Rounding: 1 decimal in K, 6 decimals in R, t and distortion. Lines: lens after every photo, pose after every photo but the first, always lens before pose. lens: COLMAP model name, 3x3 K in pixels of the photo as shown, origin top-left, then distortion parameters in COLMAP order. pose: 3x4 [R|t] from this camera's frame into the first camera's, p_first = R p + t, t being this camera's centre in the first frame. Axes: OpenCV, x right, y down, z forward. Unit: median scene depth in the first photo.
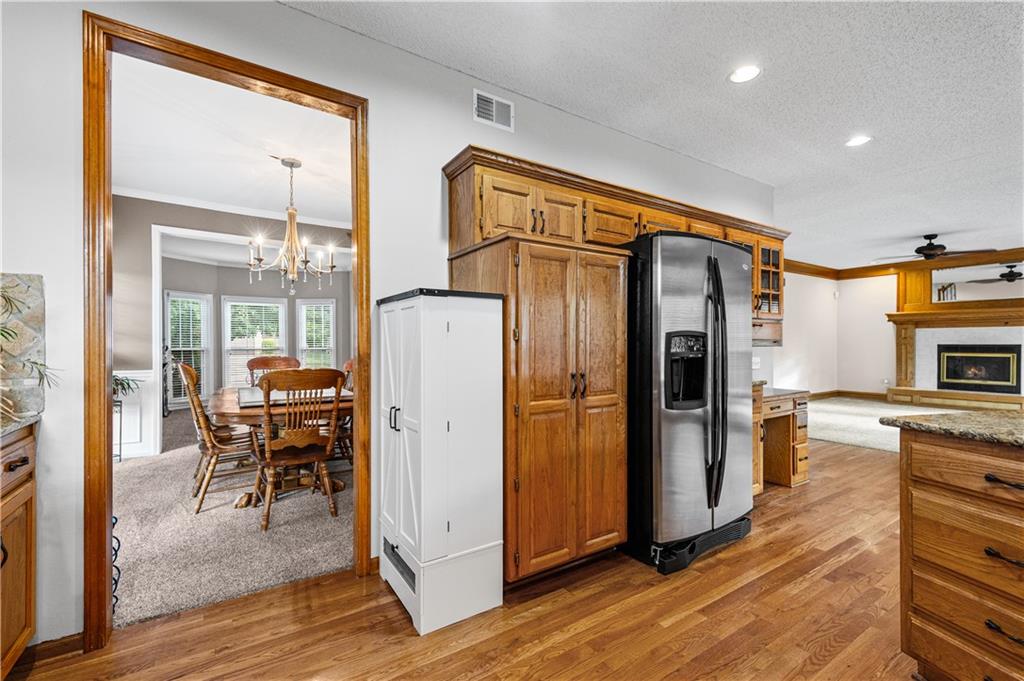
lens RADIAL K [[438.2, 0, 511.5], [0, 438.2, 342.8], [0, 0, 1]] dist [0.014635, -0.003079]
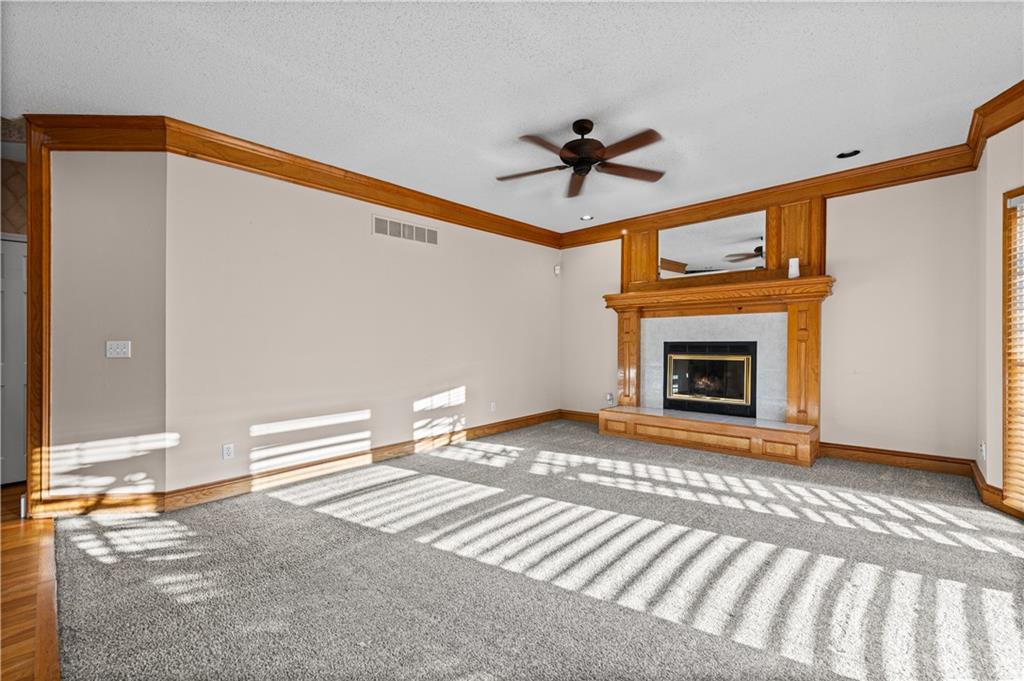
lens RADIAL K [[438.2, 0, 512.1], [0, 438.2, 341.8], [0, 0, 1]] dist [0.014635, -0.003079]
pose [[0.968298, -0.007243, 0.249695, 0.577270], [0.007694, 0.999970, -0.000832, 0.002482], [-0.249681, 0.002727, 0.968324, 0.421292]]
